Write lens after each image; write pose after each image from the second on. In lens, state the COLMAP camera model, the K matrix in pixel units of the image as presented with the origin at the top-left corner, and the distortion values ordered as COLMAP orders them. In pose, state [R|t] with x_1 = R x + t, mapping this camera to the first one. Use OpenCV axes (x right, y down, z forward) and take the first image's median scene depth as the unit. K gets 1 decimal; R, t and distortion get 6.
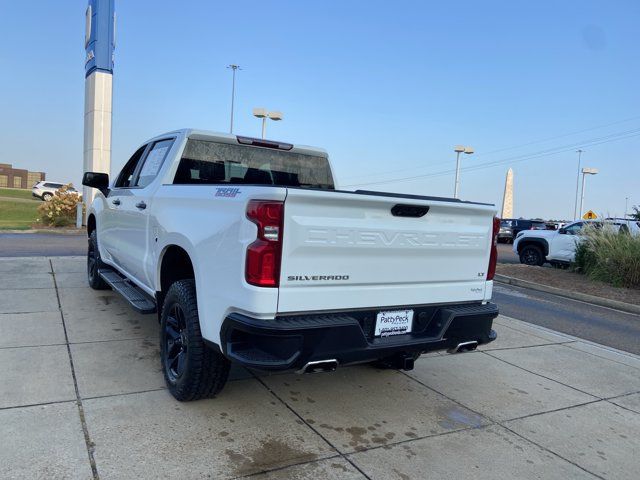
lens RADIAL K [[475.2, 0, 315.5], [0, 475.2, 236.5], [0, 0, 1]] dist [0.122362, -0.146347]
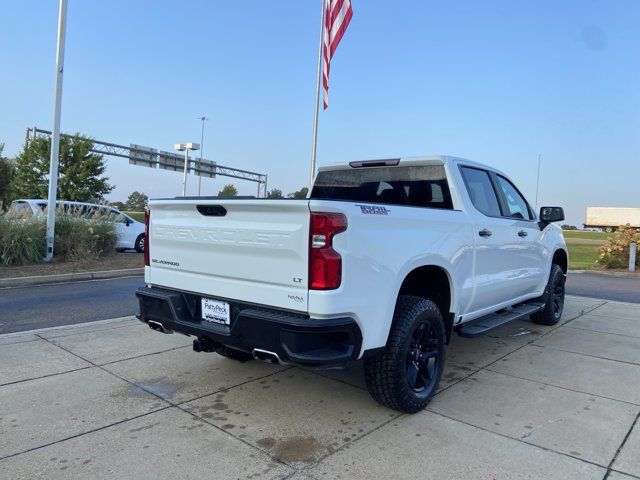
lens RADIAL K [[477.4, 0, 314.1], [0, 477.4, 229.4], [0, 0, 1]] dist [0.121334, -0.151717]
pose [[0.330310, -0.040754, -0.942992, 1.299986], [-0.067516, 0.995488, -0.066672, 0.048851], [0.941455, 0.085690, 0.326068, 0.827341]]
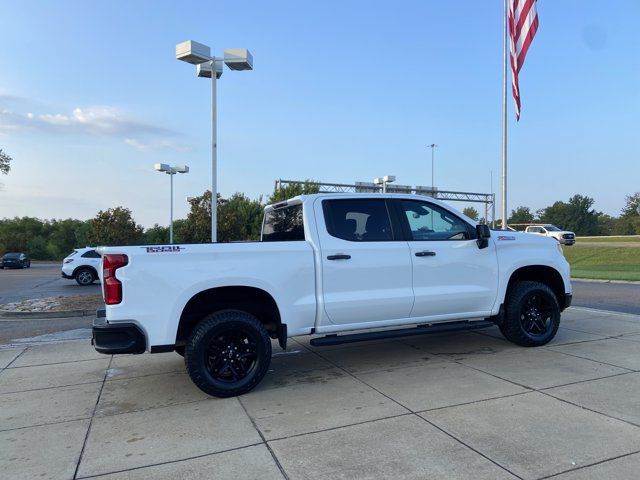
lens RADIAL K [[478.4, 0, 320.0], [0, 478.4, 240.0], [0, 0, 1]] dist [0.118519, -0.149806]
pose [[-0.158797, -0.076717, -0.984326, 1.783784], [-0.036939, 0.996740, -0.071725, -0.010084], [0.986620, 0.024970, -0.161113, 2.020245]]
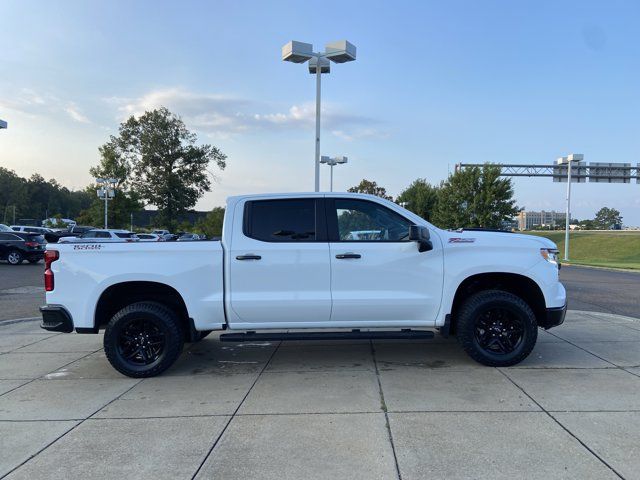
lens RADIAL K [[484.4, 0, 320.0], [0, 484.4, 240.0], [0, 0, 1]] dist [0.124068, -0.159592]
pose [[-0.535024, -0.055609, -0.843004, 1.446302], [-0.070406, 0.997295, -0.021103, -0.119841], [0.841898, 0.048062, -0.537493, 3.002098]]
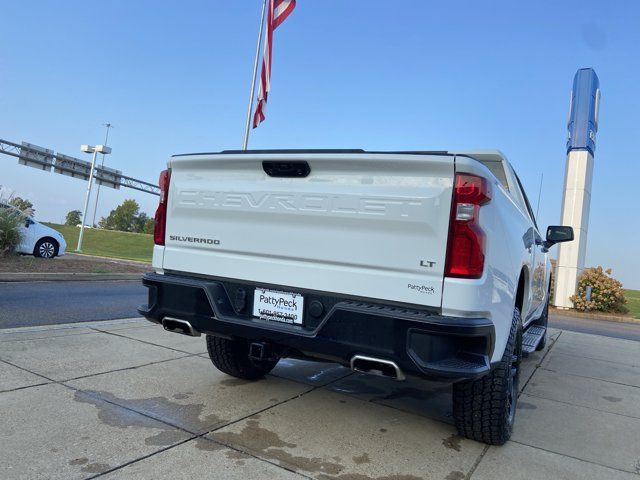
lens RADIAL K [[478.4, 0, 320.0], [0, 478.4, 240.0], [0, 0, 1]] dist [0.118519, -0.149806]
pose [[0.520098, -0.042113, -0.853068, 0.909360], [-0.120445, 0.985186, -0.122068, 0.159136], [0.845571, 0.166235, 0.507321, 0.616610]]
